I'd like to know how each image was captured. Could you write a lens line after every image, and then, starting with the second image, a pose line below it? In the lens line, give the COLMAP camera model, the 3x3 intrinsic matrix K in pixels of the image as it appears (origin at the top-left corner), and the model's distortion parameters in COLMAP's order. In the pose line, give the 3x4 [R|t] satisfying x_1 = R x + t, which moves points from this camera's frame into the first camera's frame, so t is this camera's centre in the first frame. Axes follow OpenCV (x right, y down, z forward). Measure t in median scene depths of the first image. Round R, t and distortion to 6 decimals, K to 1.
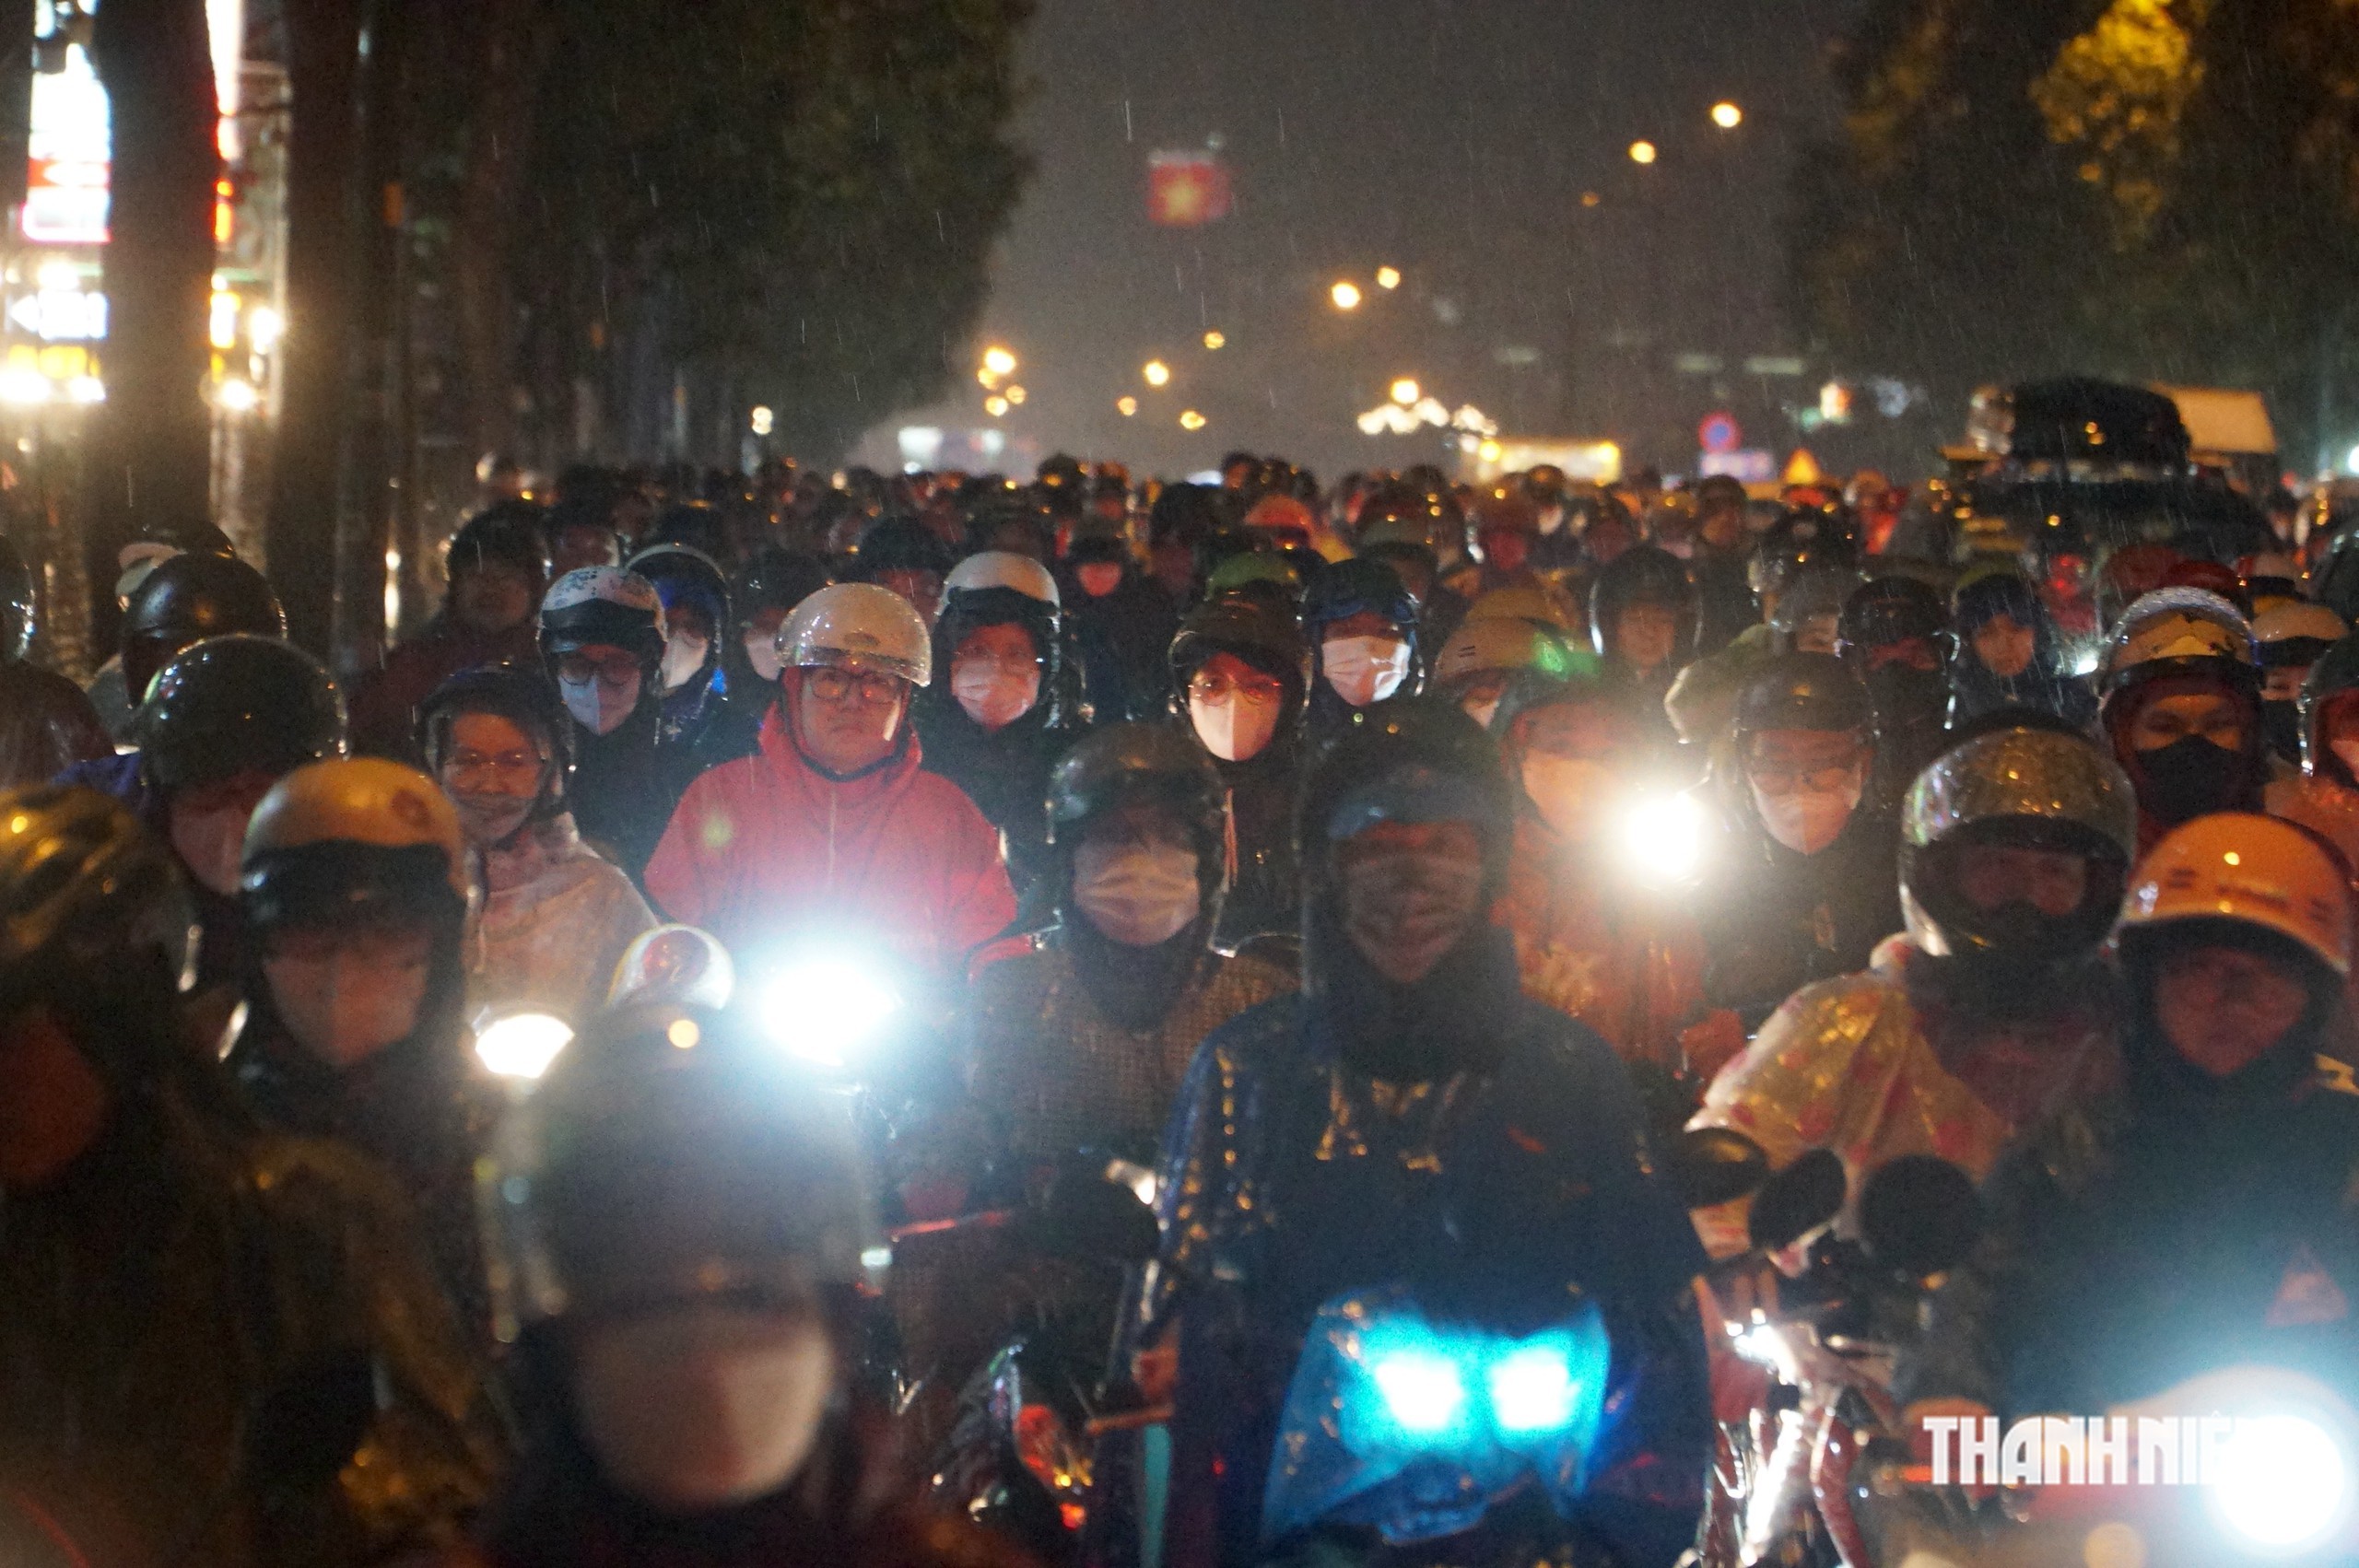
lens RADIAL K [[10516.3, 0, 1179.4], [0, 10516.3, 783.3], [0, 0, 1]] dist [-0.470003, 0.000000]
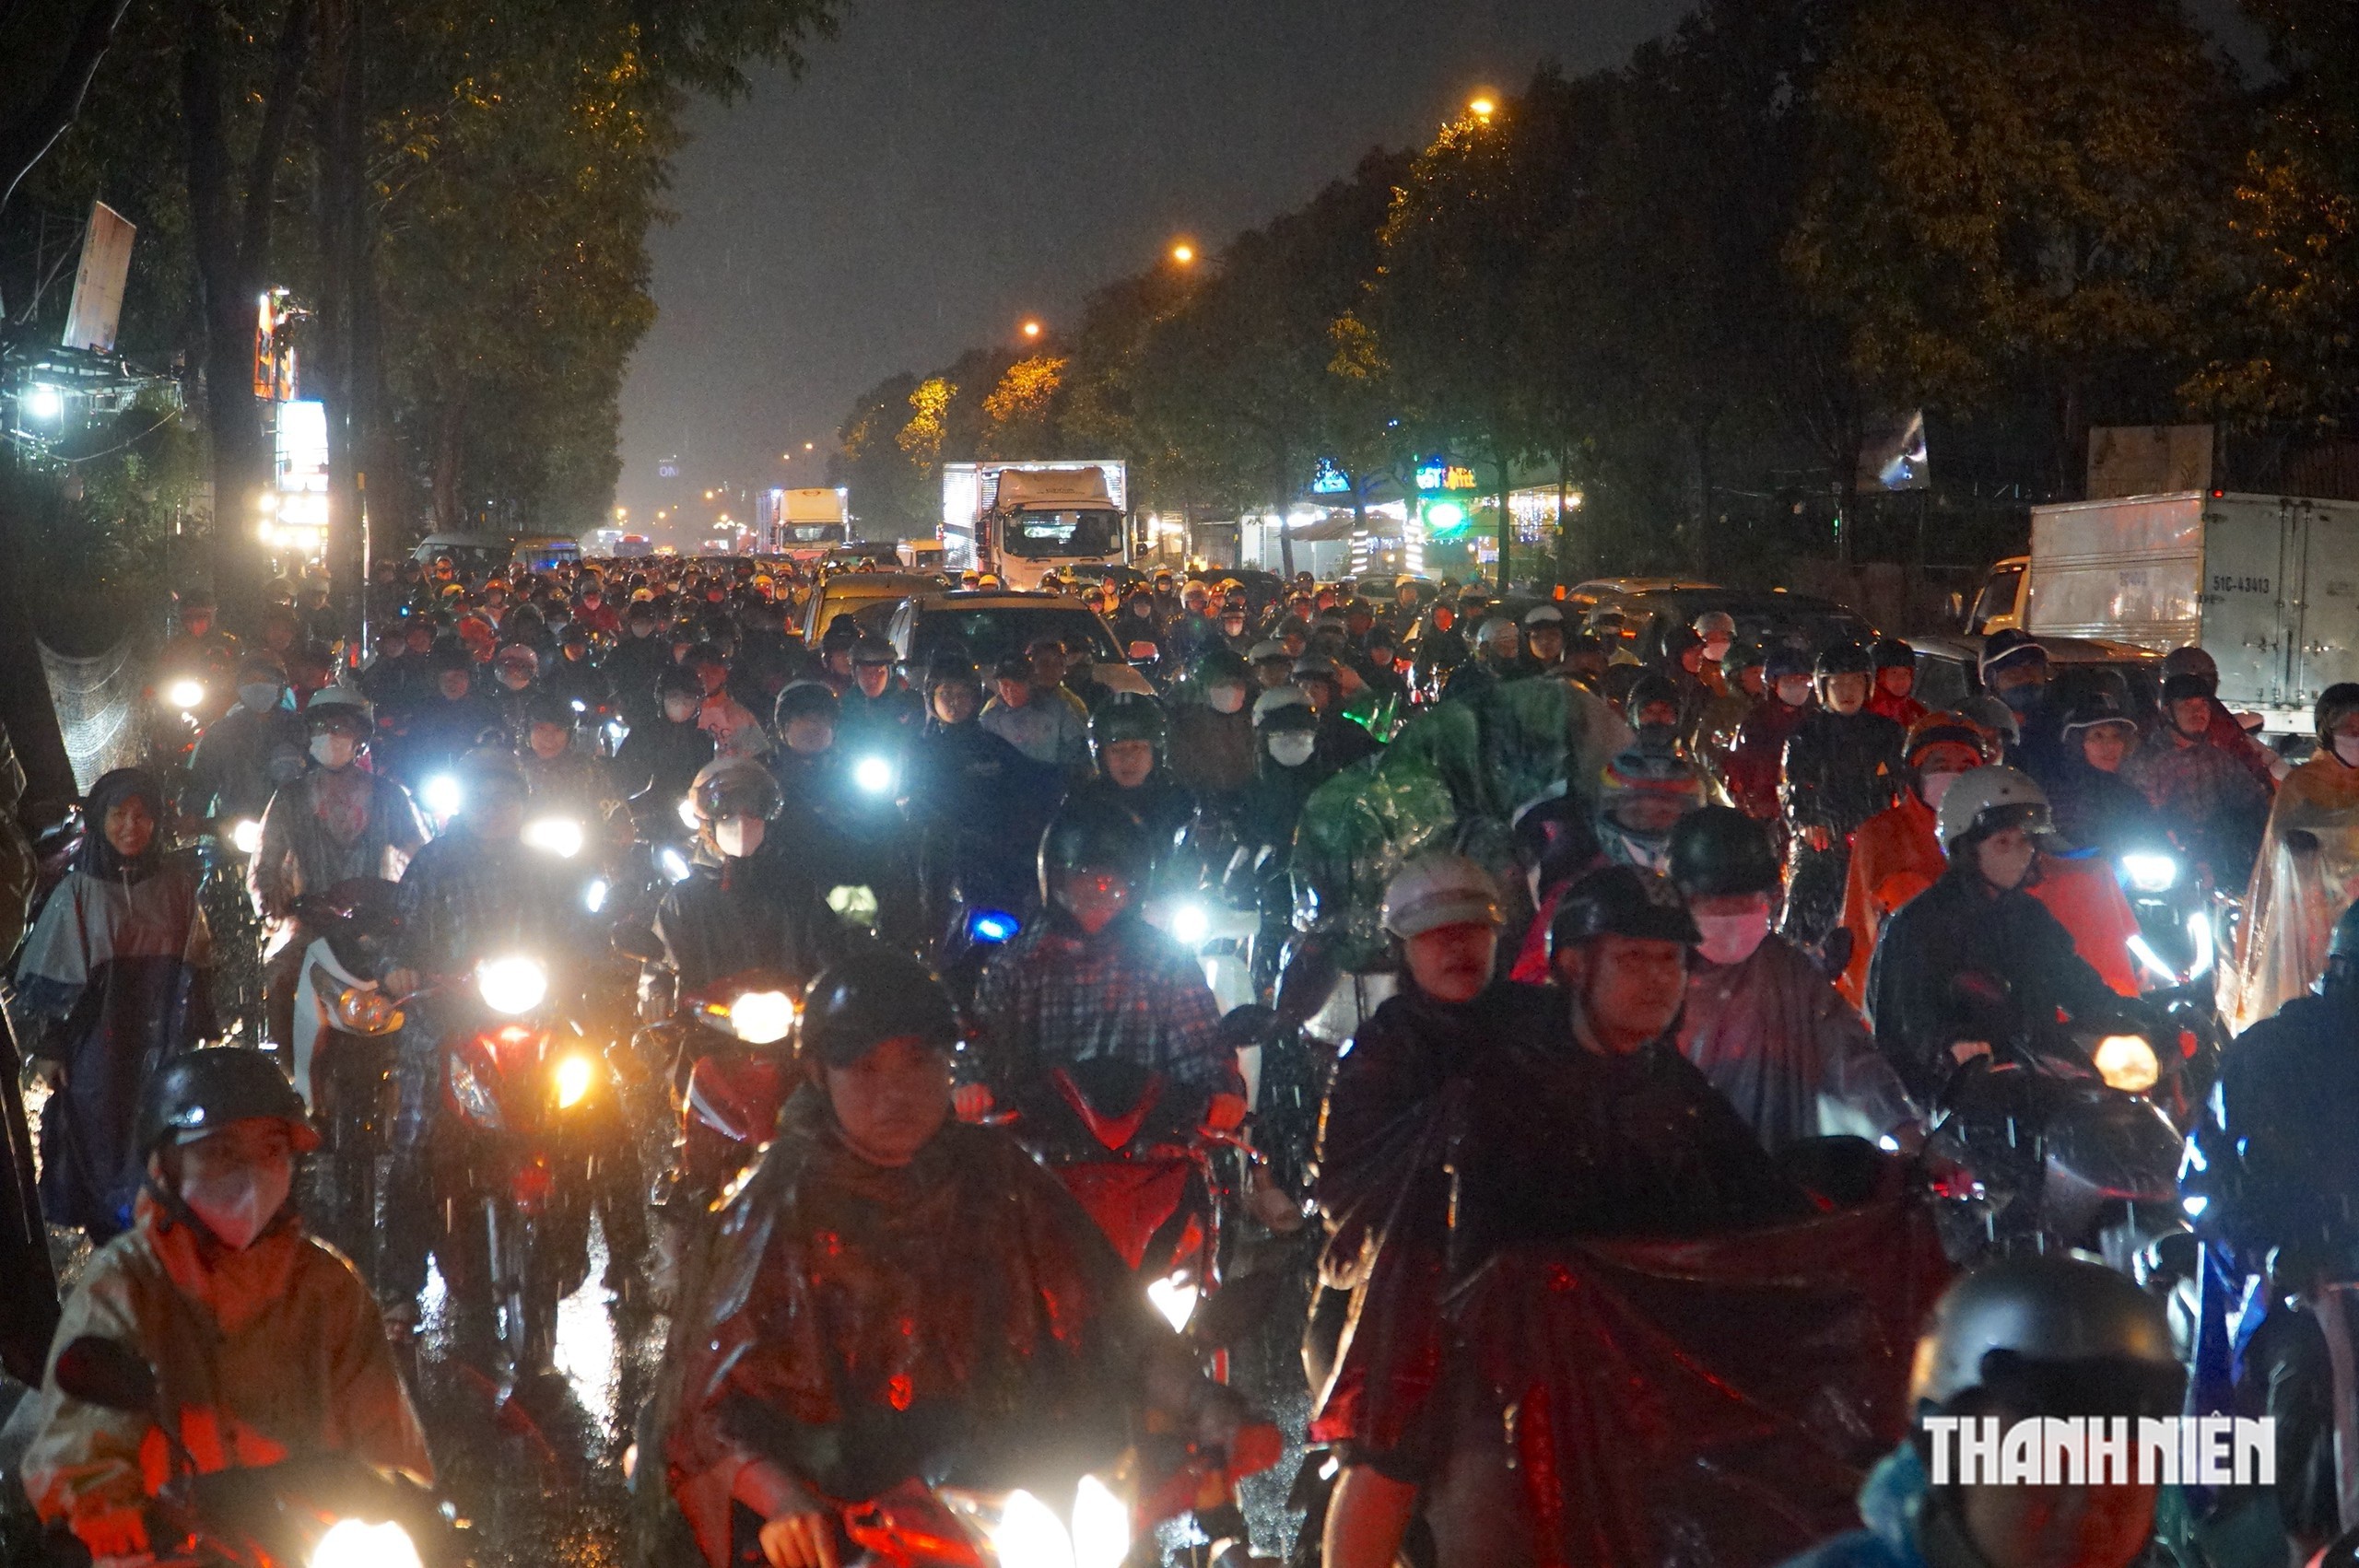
lens RADIAL K [[3080.6, 0, 1184.3], [0, 3080.6, 778.7], [0, 0, 1]] dist [-0.107584, 0.000000]
pose [[0.986127, -0.031321, 0.163012, 0.000364], [0.023938, 0.998605, 0.047058, 0.005988], [-0.164258, -0.042503, 0.985501, -0.099348]]
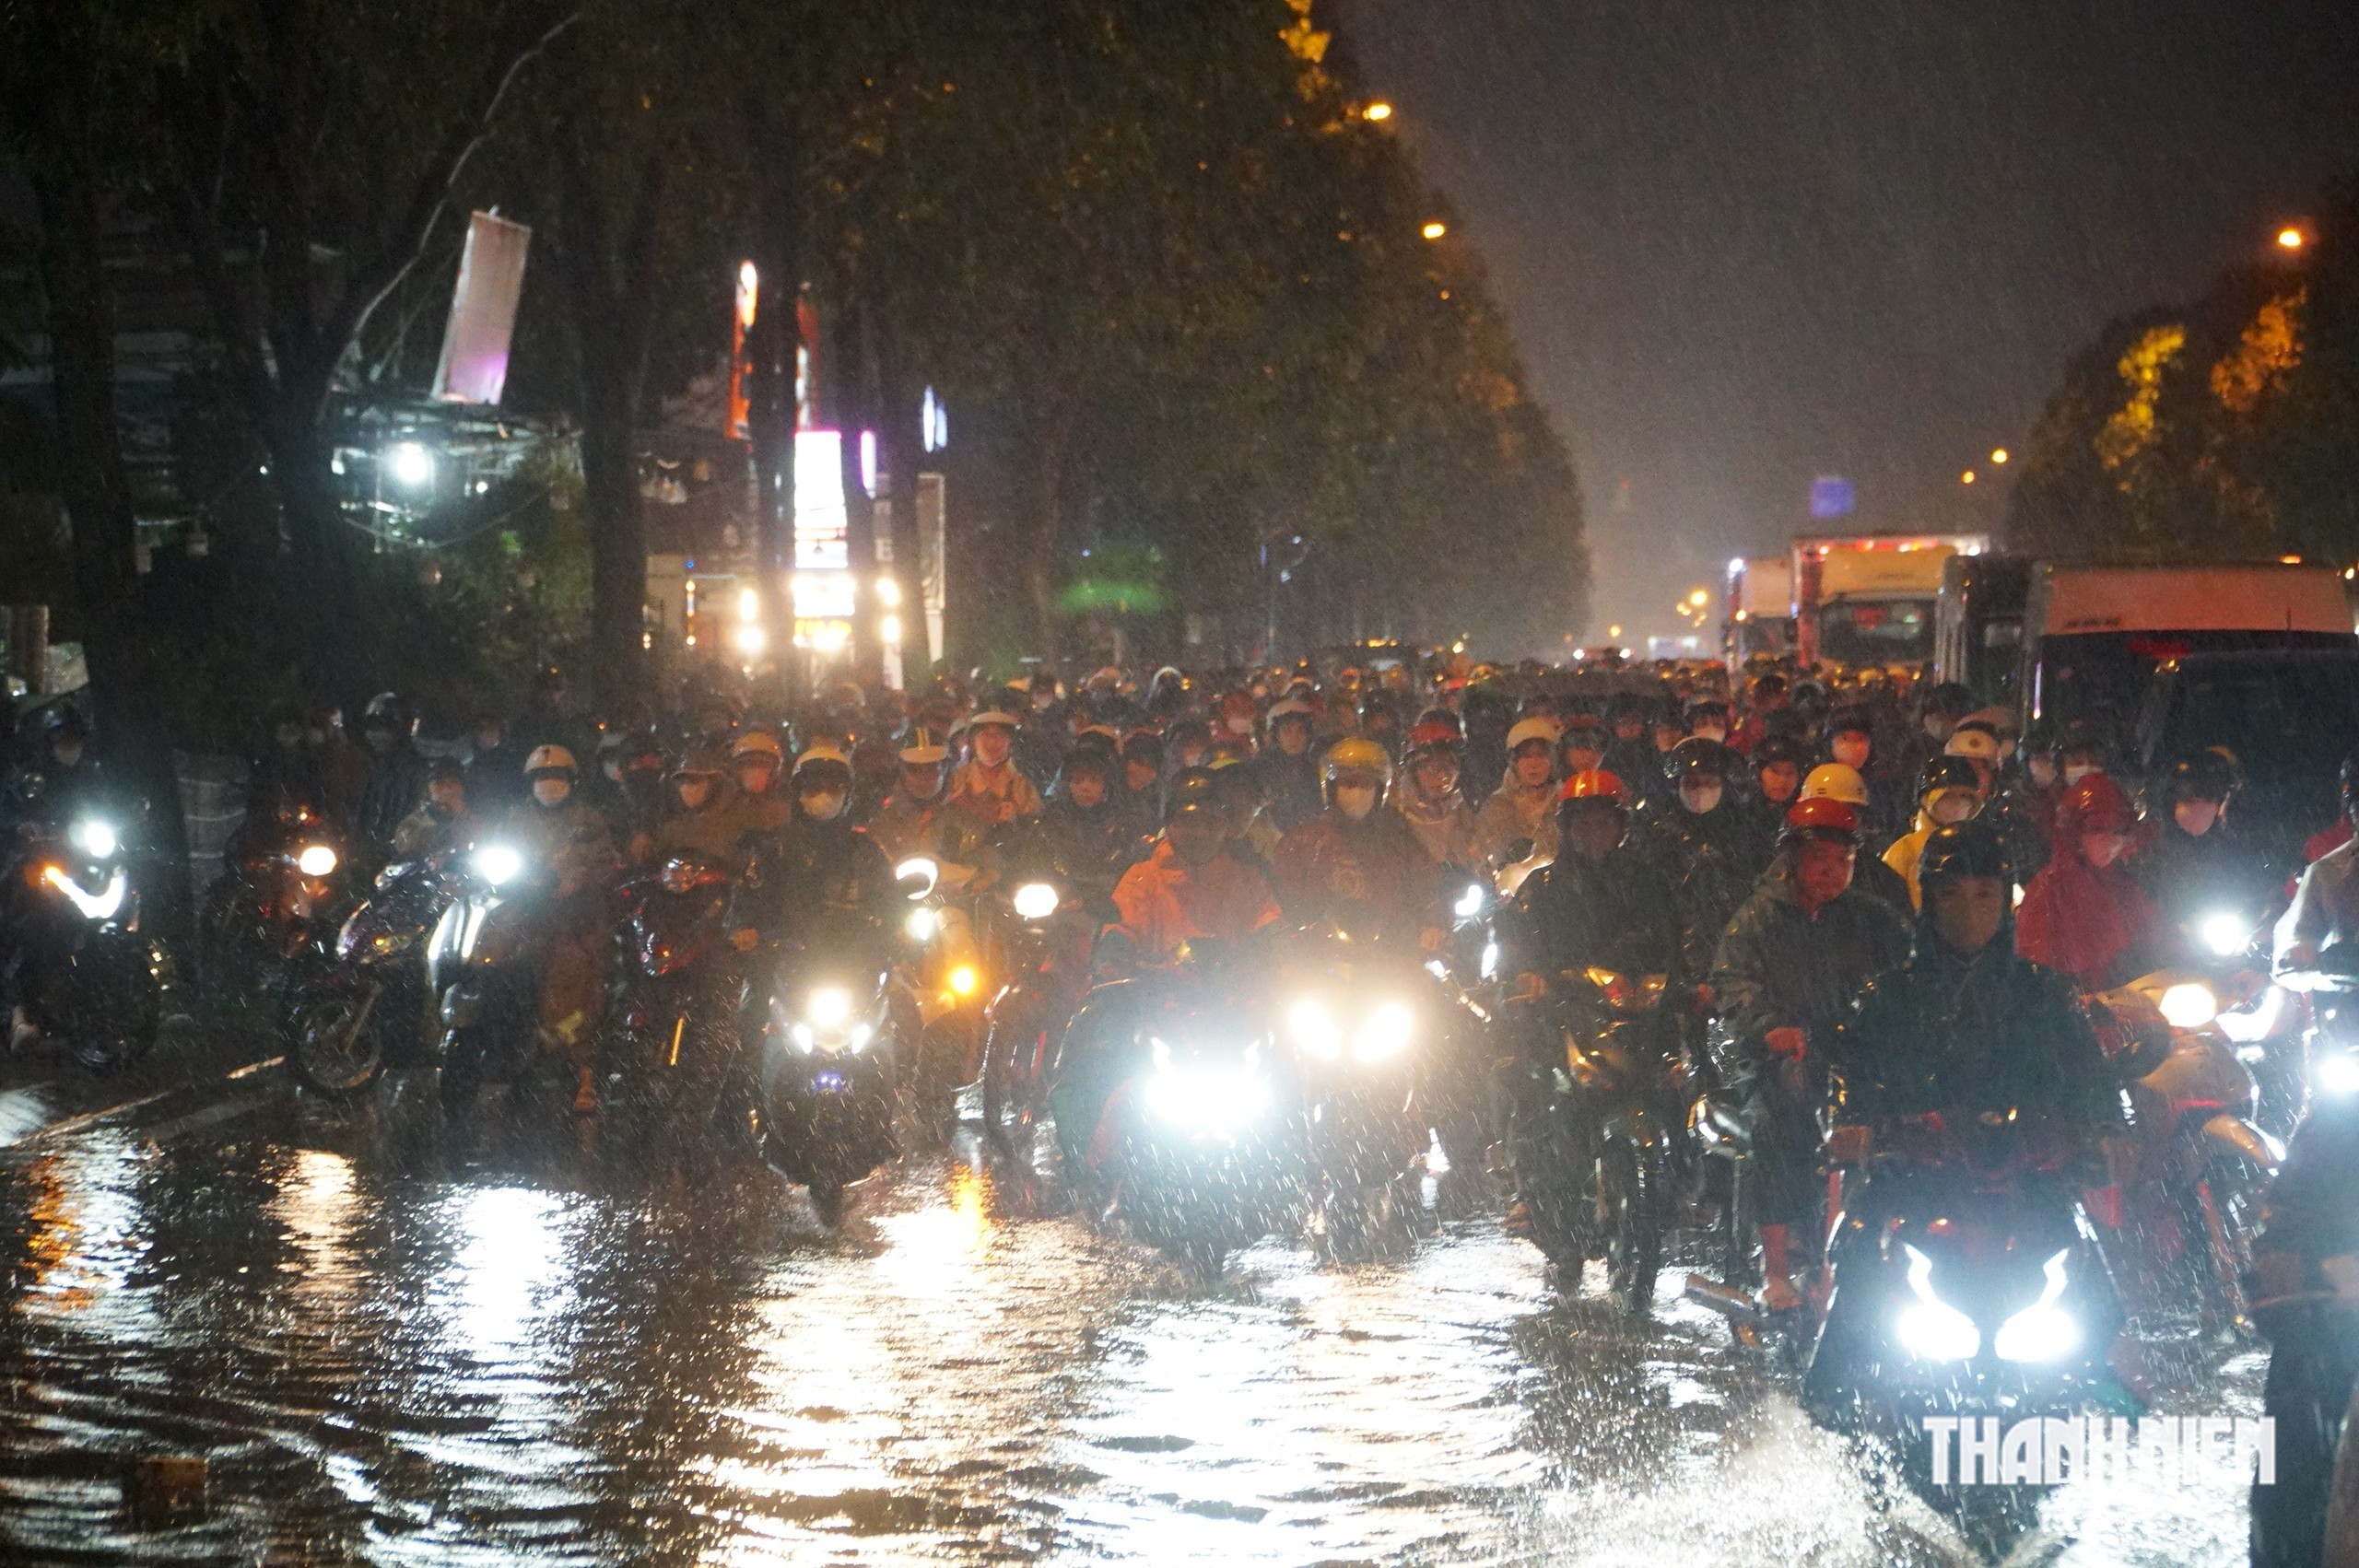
lens RADIAL K [[7532.3, 0, 1178.6], [0, 7532.3, 784.8], [0, 0, 1]] dist [0.261480, 0.000000]
pose [[0.994769, -0.017976, -0.100554, 0.054342], [0.016148, 0.999690, -0.018955, 0.017115], [0.100864, 0.017232, 0.994751, -0.349985]]
